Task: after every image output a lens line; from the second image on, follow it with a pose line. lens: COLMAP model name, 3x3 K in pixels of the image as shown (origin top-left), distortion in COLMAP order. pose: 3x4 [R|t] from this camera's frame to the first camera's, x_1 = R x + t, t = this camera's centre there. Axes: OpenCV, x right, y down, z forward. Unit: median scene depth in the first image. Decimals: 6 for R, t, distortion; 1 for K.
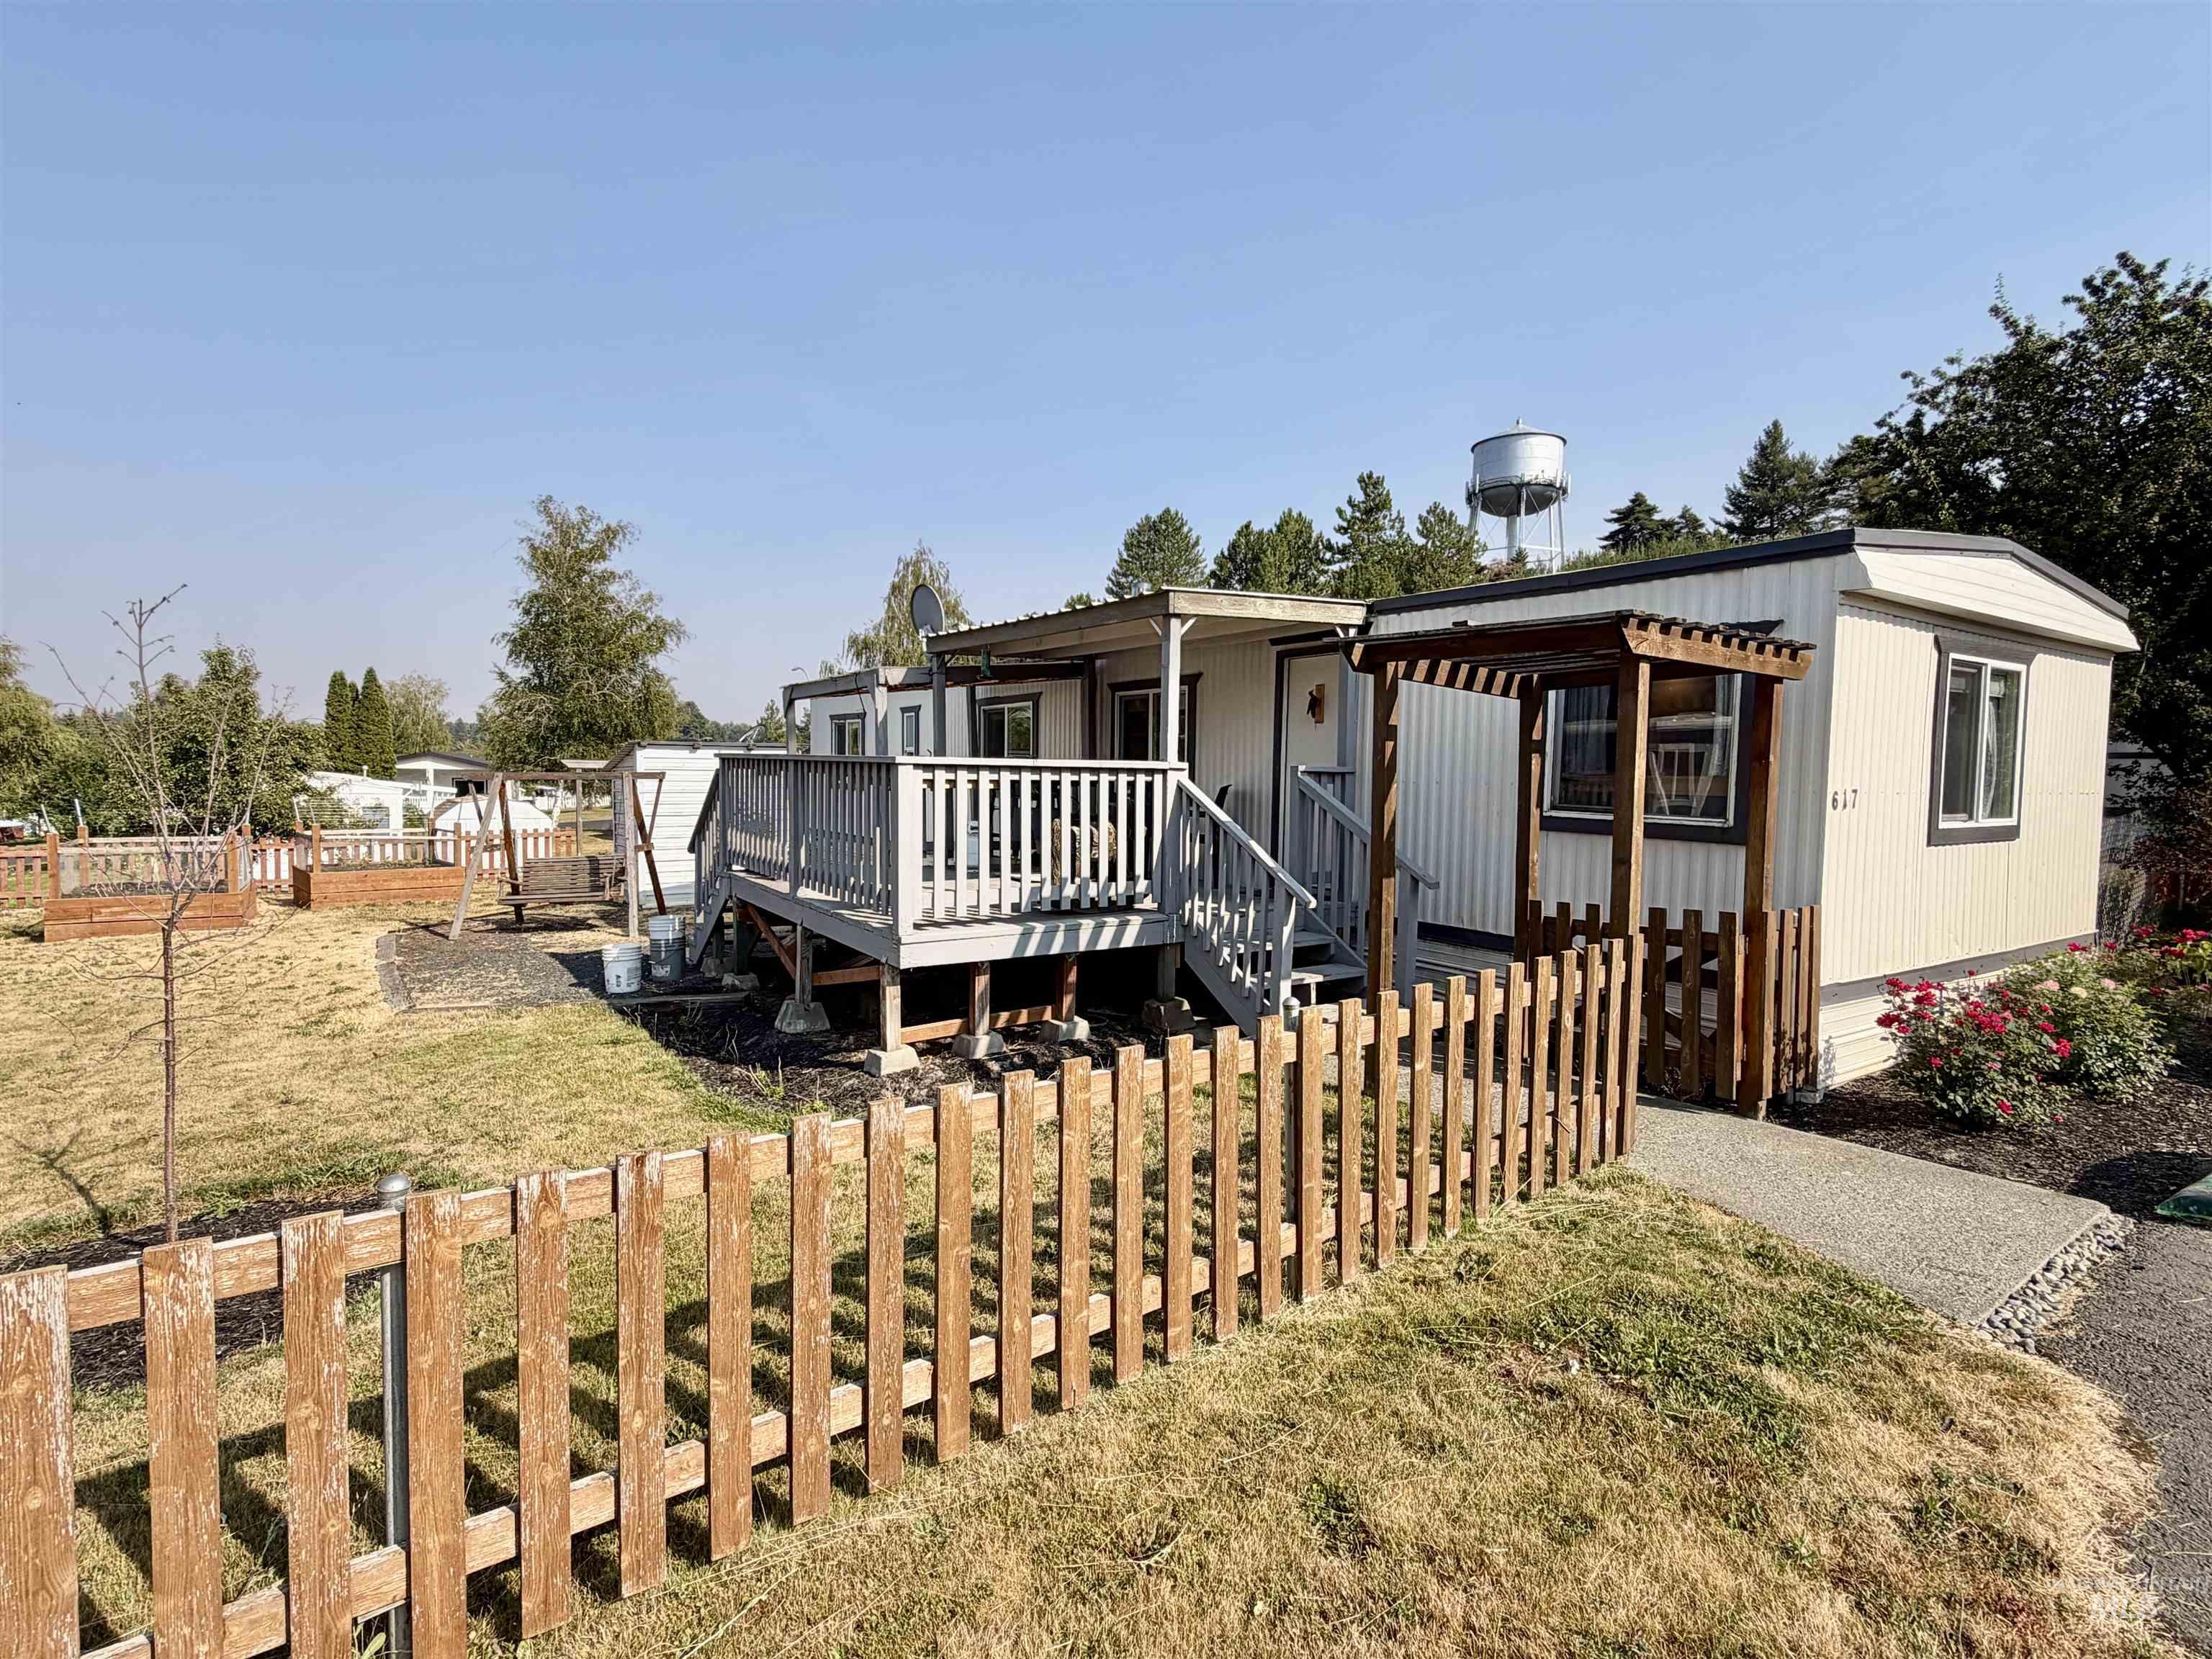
lens RADIAL K [[1106.5, 0, 1105.4], [0, 1106.5, 838.5], [0, 0, 1]] dist [0.002261, 0.000418]
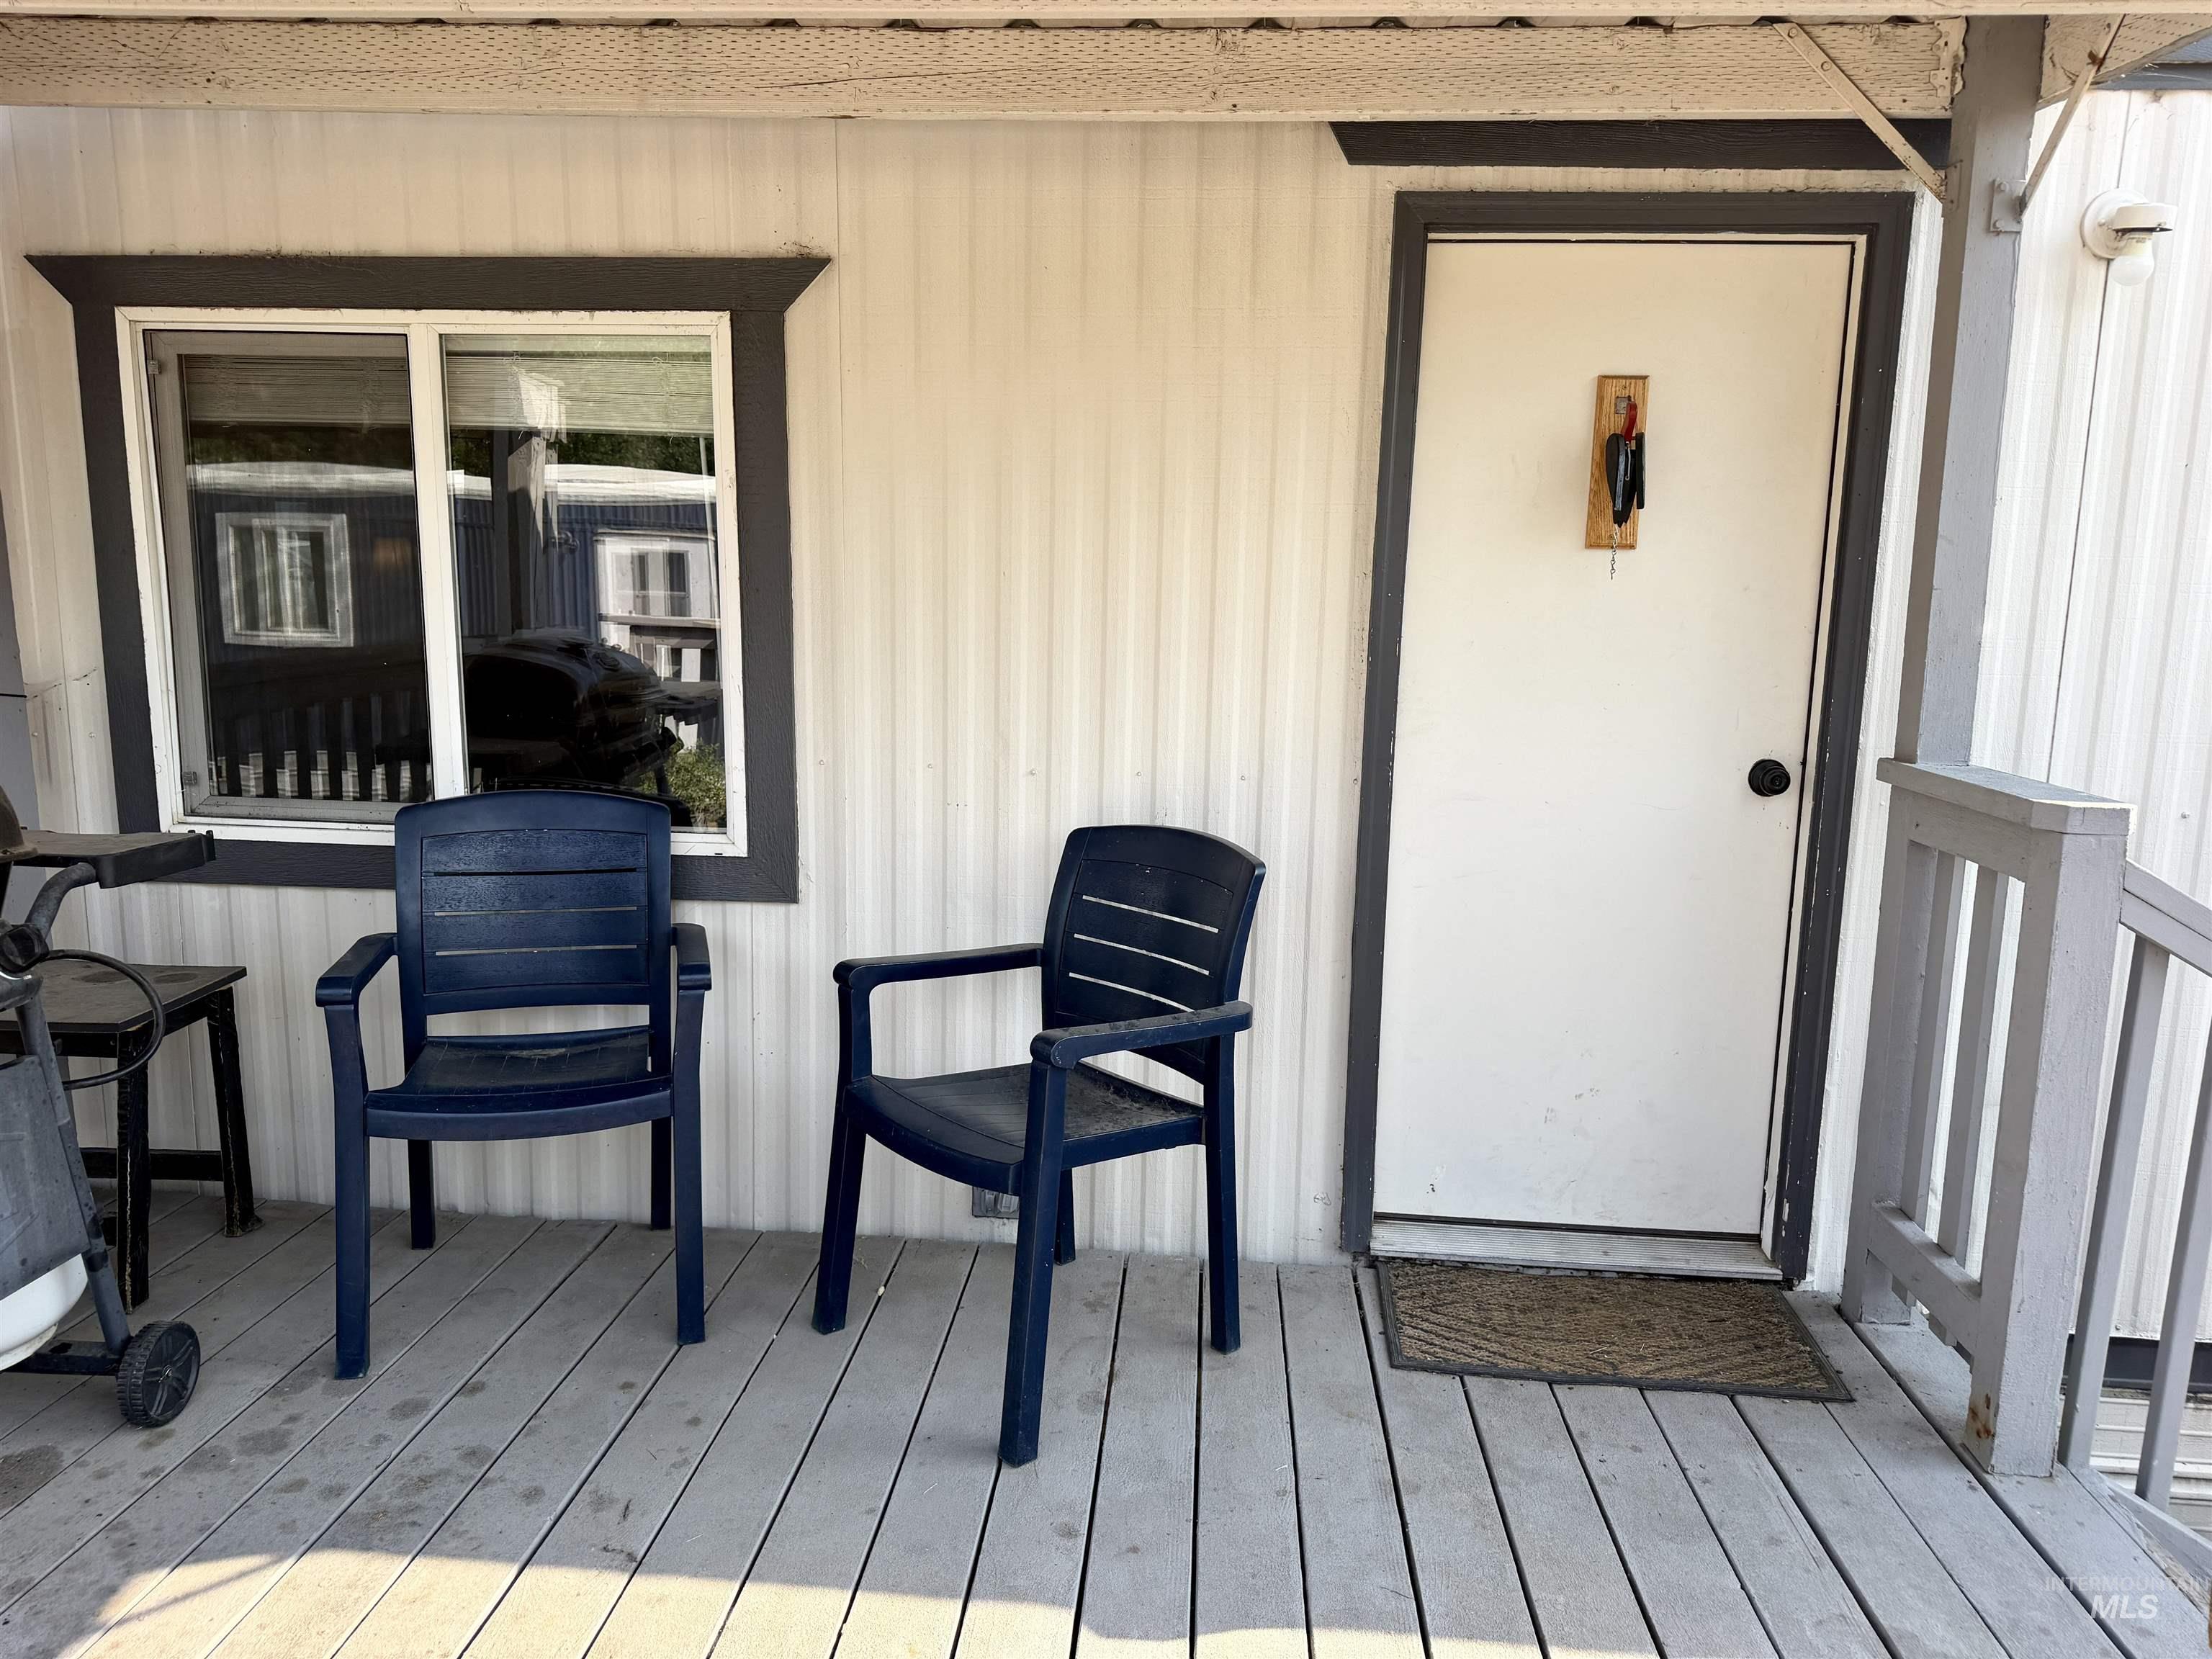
lens RADIAL K [[1590.4, 0, 1106.0], [0, 1590.4, 829.5], [0, 0, 1]] dist [0.001851, 0.002984]
pose [[0.614869, -0.134785, 0.777026, -0.166243], [0.035952, 0.989053, 0.143115, -0.121274], [-0.787809, -0.060061, 0.612984, 1.092610]]
